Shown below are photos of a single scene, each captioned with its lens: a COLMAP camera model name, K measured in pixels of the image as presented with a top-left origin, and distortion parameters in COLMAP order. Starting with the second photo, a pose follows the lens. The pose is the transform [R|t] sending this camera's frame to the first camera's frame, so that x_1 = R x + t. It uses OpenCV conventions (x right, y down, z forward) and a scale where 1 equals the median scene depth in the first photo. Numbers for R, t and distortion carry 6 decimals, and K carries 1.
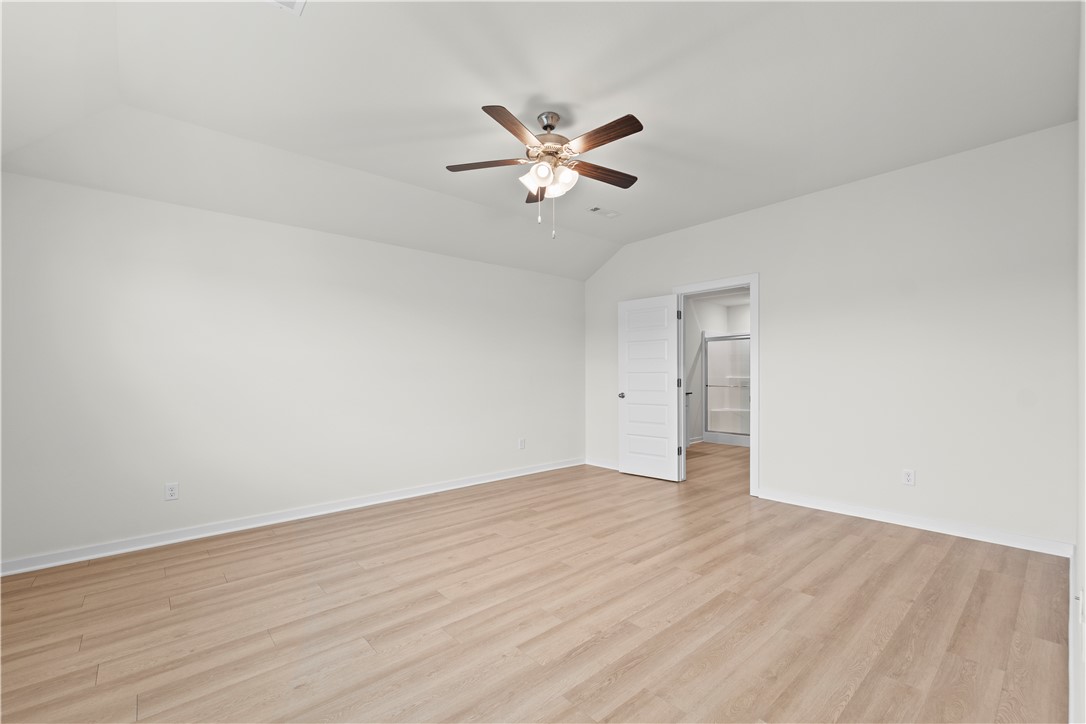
lens RADIAL K [[456.4, 0, 548.6], [0, 456.4, 373.1], [0, 0, 1]] dist [0.000394, -0.000052]
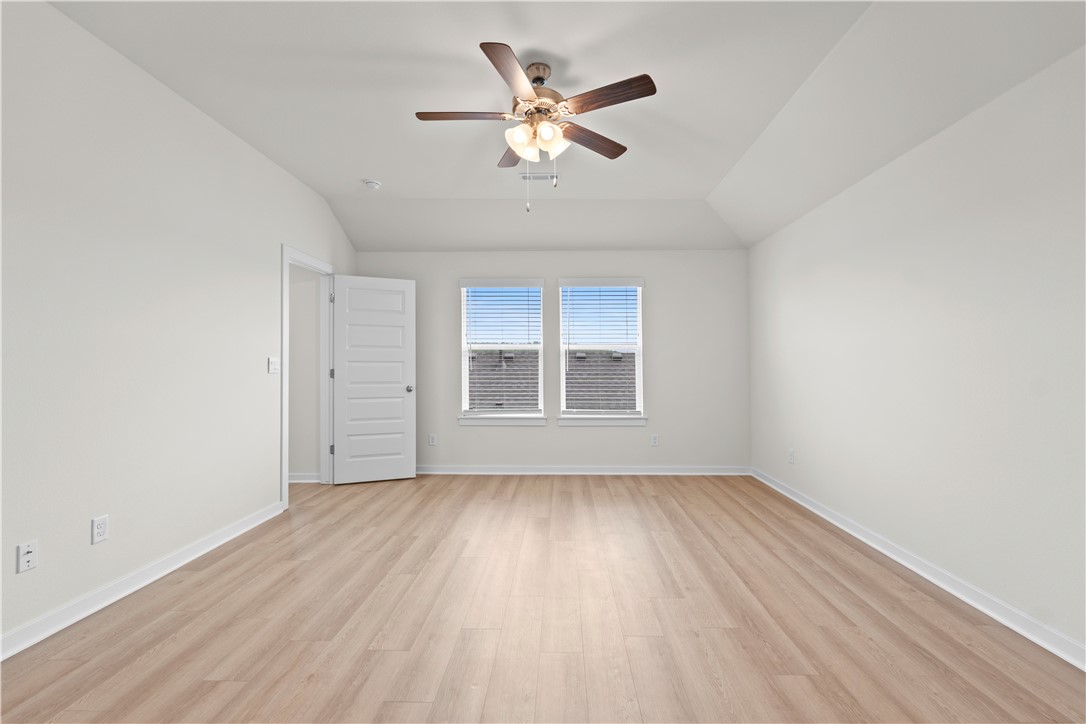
lens RADIAL K [[466.2, 0, 543.0], [0, 466.2, 362.0], [0, 0, 1]] dist [0.002988, 0.000038]
pose [[-0.687090, 0.004536, -0.726558, 0.716847], [0.008987, 0.999957, -0.002256, 0.003334], [0.726516, -0.008080, -0.687102, 1.812157]]
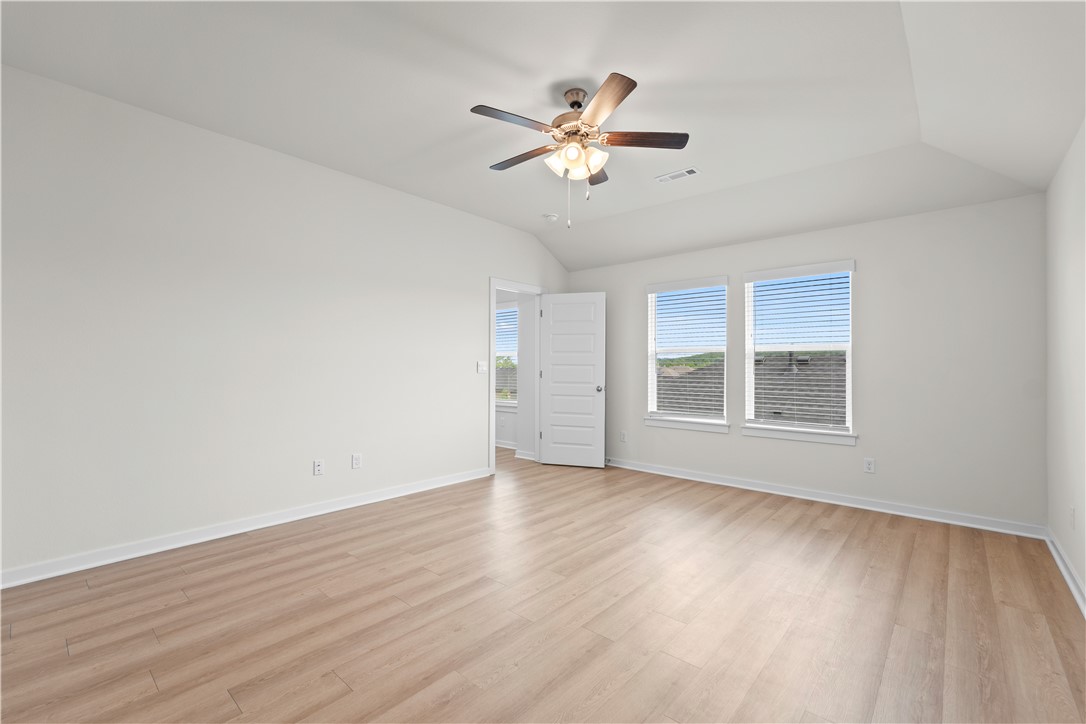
lens RADIAL K [[456.4, 0, 548.6], [0, 456.4, 373.1], [0, 0, 1]] dist [0.000394, -0.000052]
pose [[-0.991977, 0.004718, -0.126326, 0.197521], [0.003342, 0.999933, 0.011109, 0.006733], [0.126370, 0.010597, -0.991927, 2.167092]]
